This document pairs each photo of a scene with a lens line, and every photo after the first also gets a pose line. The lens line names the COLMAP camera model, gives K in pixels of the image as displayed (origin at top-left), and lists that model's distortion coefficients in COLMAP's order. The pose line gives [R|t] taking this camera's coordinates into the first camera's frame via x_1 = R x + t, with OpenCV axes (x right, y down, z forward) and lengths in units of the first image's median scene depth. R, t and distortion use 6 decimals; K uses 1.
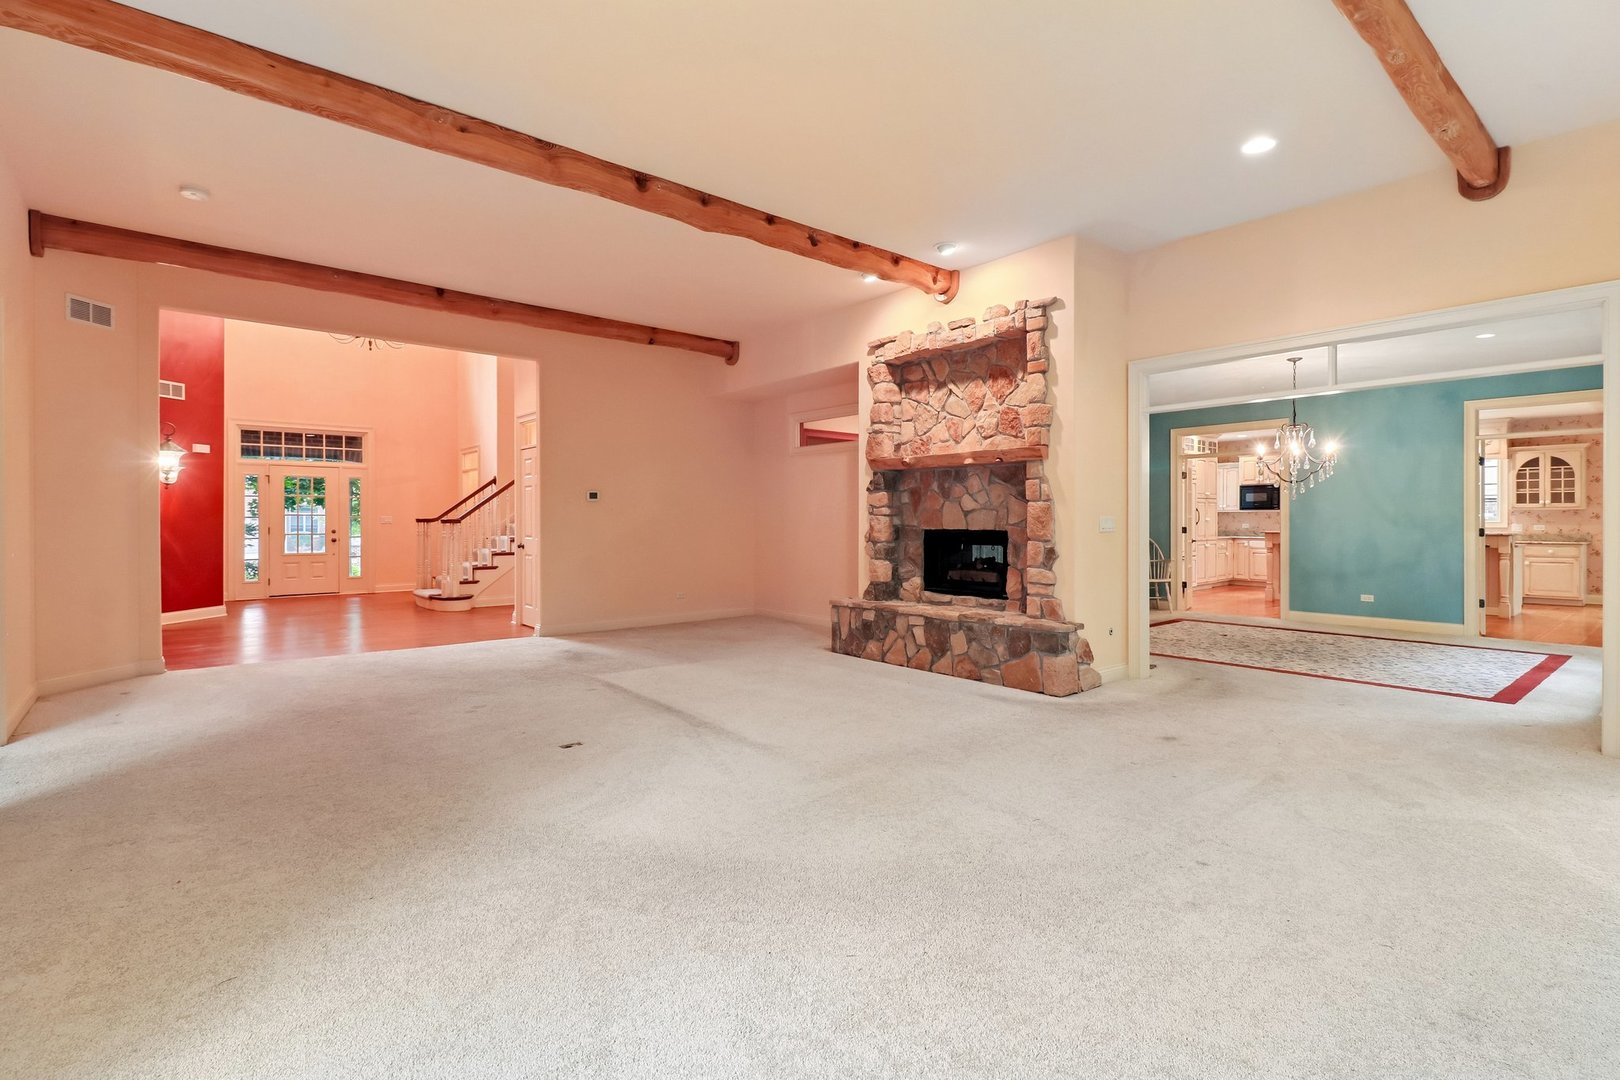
lens RADIAL K [[759.6, 0, 822.2], [0, 759.6, 524.9], [0, 0, 1]] dist [0.005925, -0.004447]
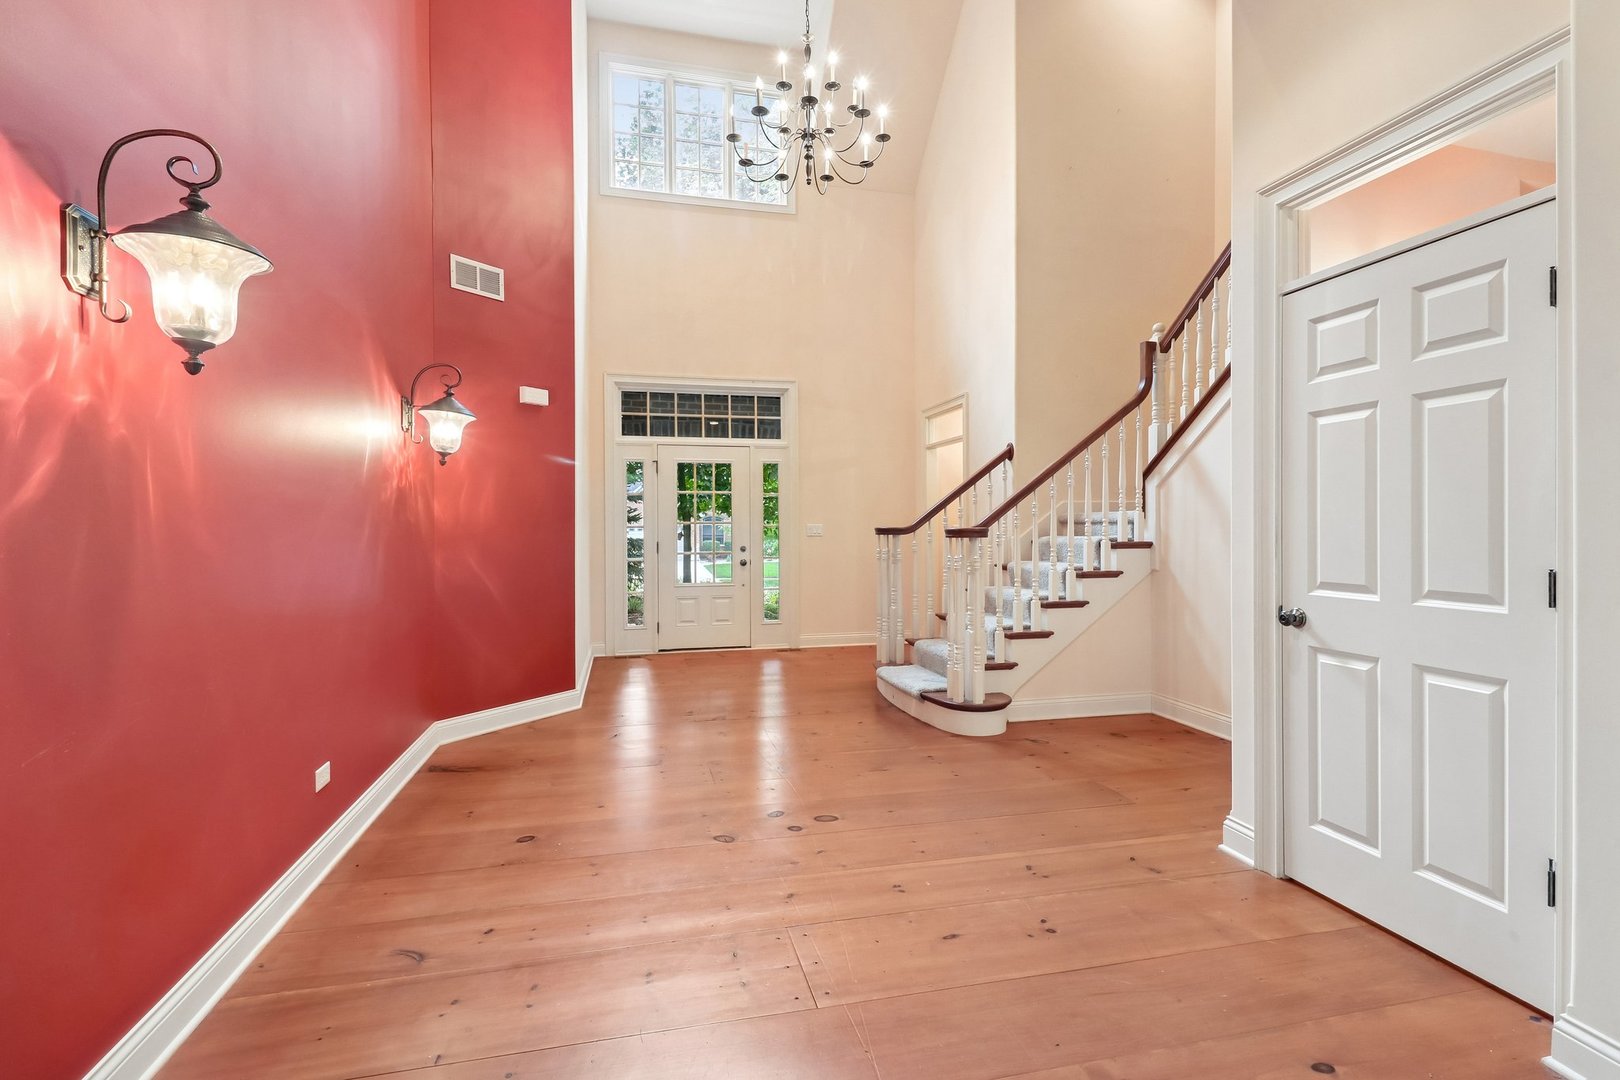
lens RADIAL K [[759.6, 0, 807.5], [0, 759.6, 537.8], [0, 0, 1]] dist [0.005925, -0.004447]
pose [[0.888493, -0.000590, -0.458889, -0.327793], [0.003128, 0.999984, 0.004769, -0.003593], [0.458879, -0.005672, 0.888481, 0.498969]]
